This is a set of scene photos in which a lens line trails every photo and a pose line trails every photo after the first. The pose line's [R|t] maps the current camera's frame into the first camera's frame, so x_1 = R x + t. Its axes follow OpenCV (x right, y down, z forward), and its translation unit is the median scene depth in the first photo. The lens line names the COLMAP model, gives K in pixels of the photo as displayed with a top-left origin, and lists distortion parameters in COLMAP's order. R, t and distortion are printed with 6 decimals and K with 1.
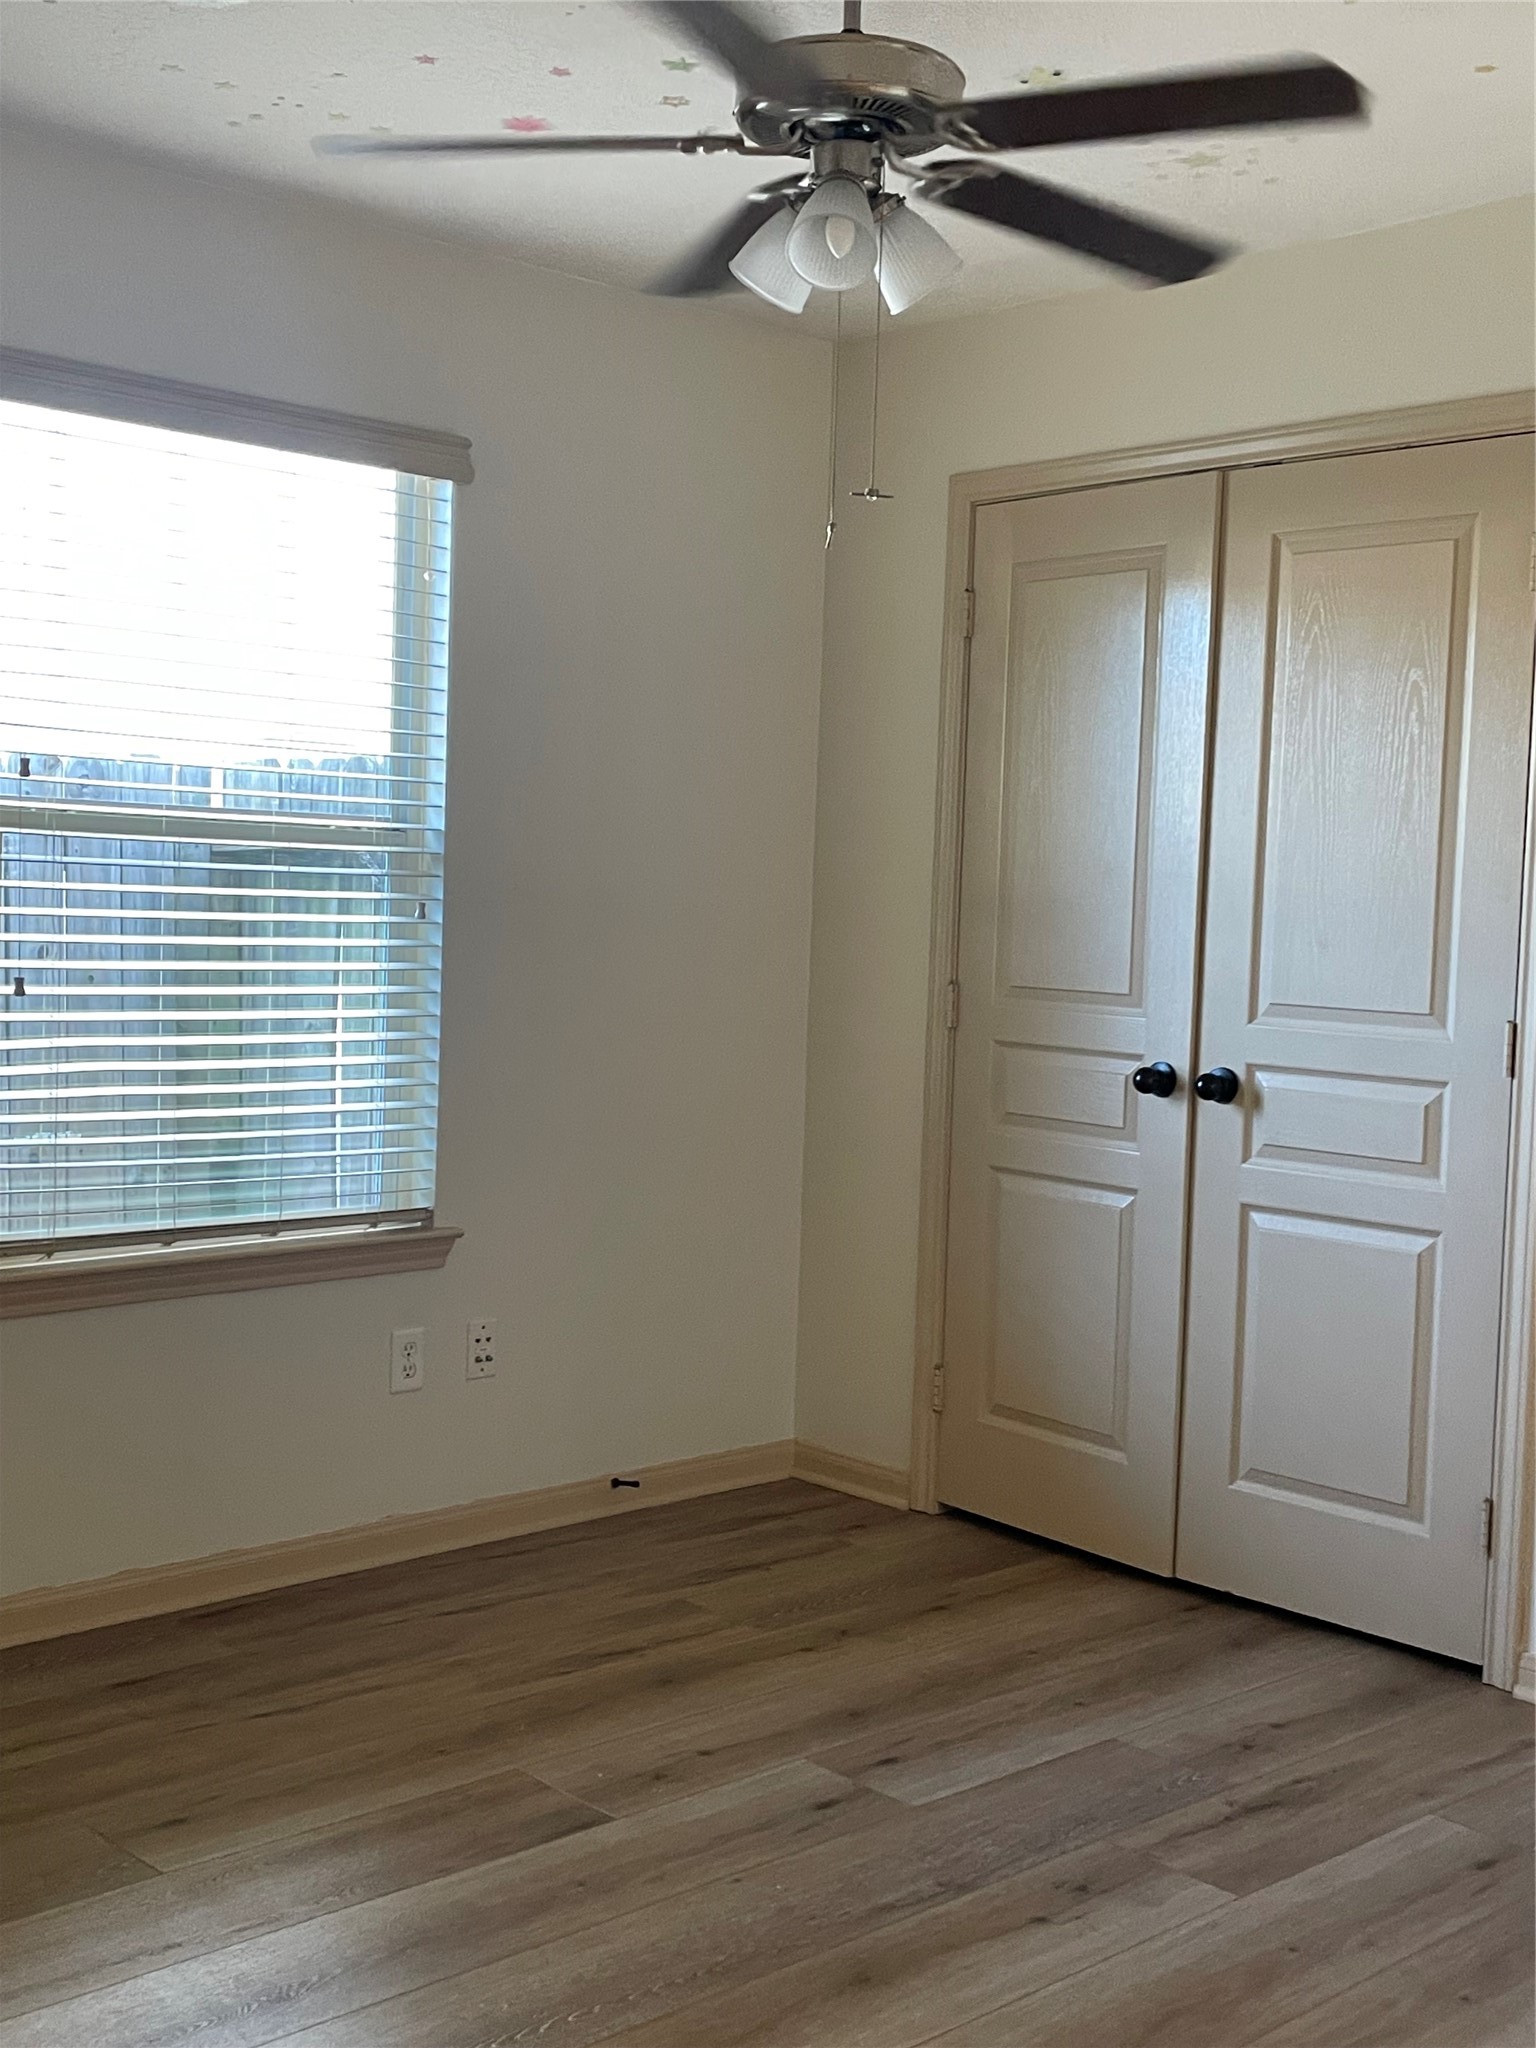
lens RADIAL K [[2282.6, 0, 725.2], [0, 2282.6, 1017.1], [0, 0, 1]] dist [0.127112, -0.168466]
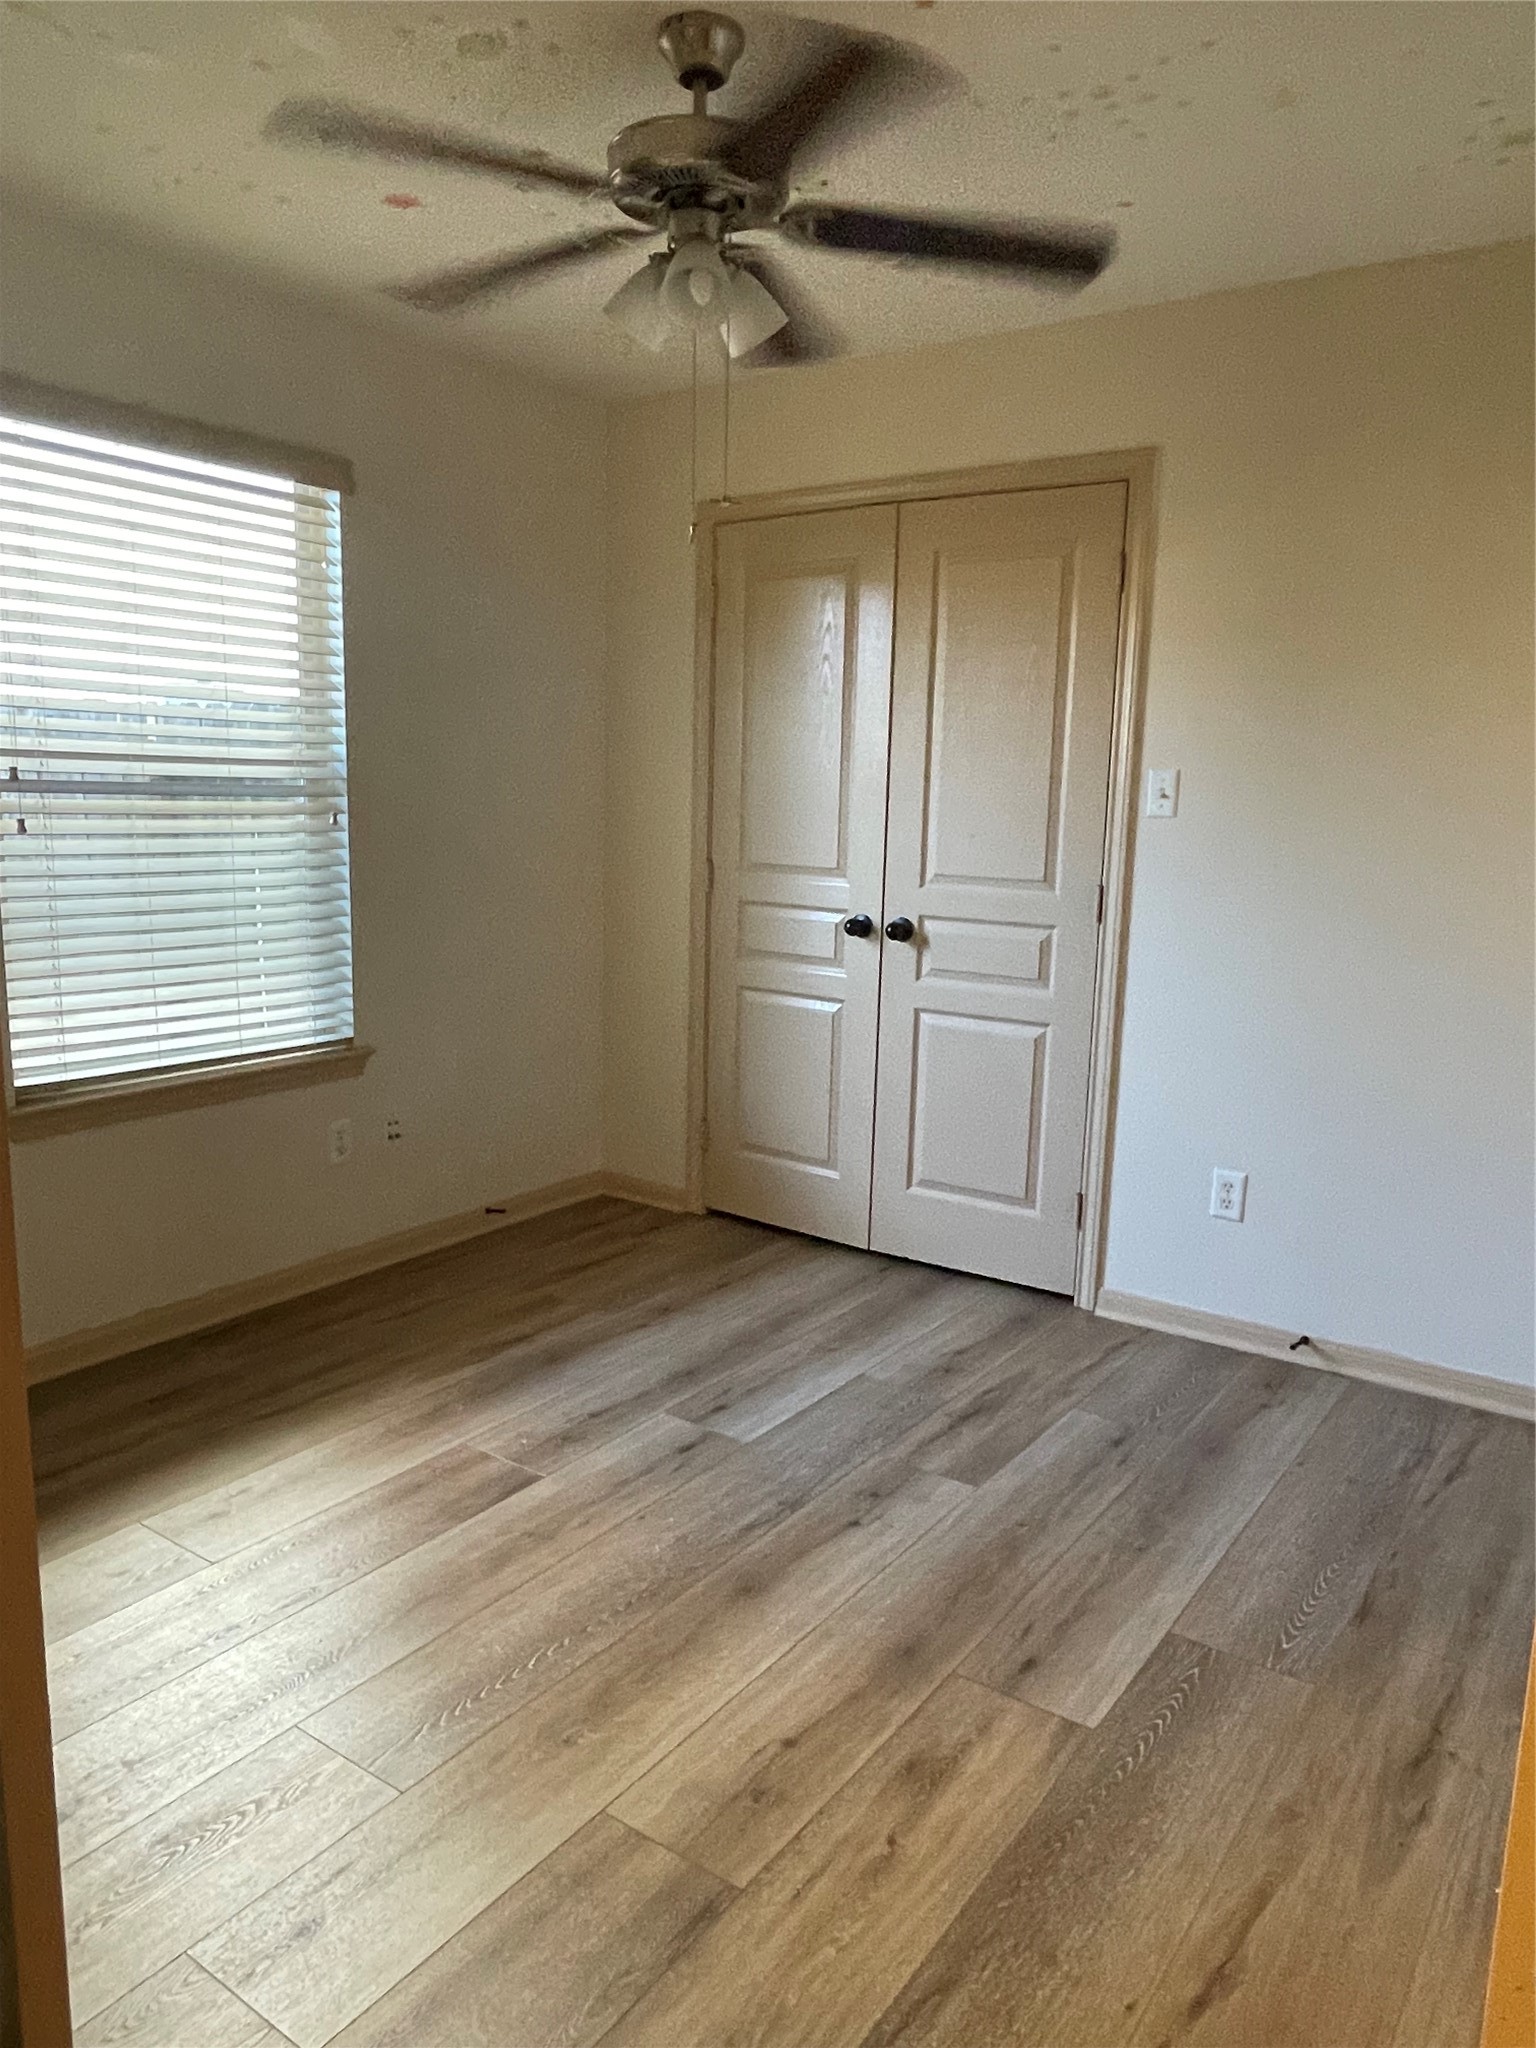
lens RADIAL K [[1395.8, 0, 768.0], [0, 1395.8, 1024.0], [0, 0, 1]] dist [0.005058, 0.003974]
pose [[0.978150, -0.045964, 0.202755, -0.060209], [0.021829, 0.992569, 0.119705, -0.021798], [-0.206750, -0.112664, 0.971885, 0.143065]]
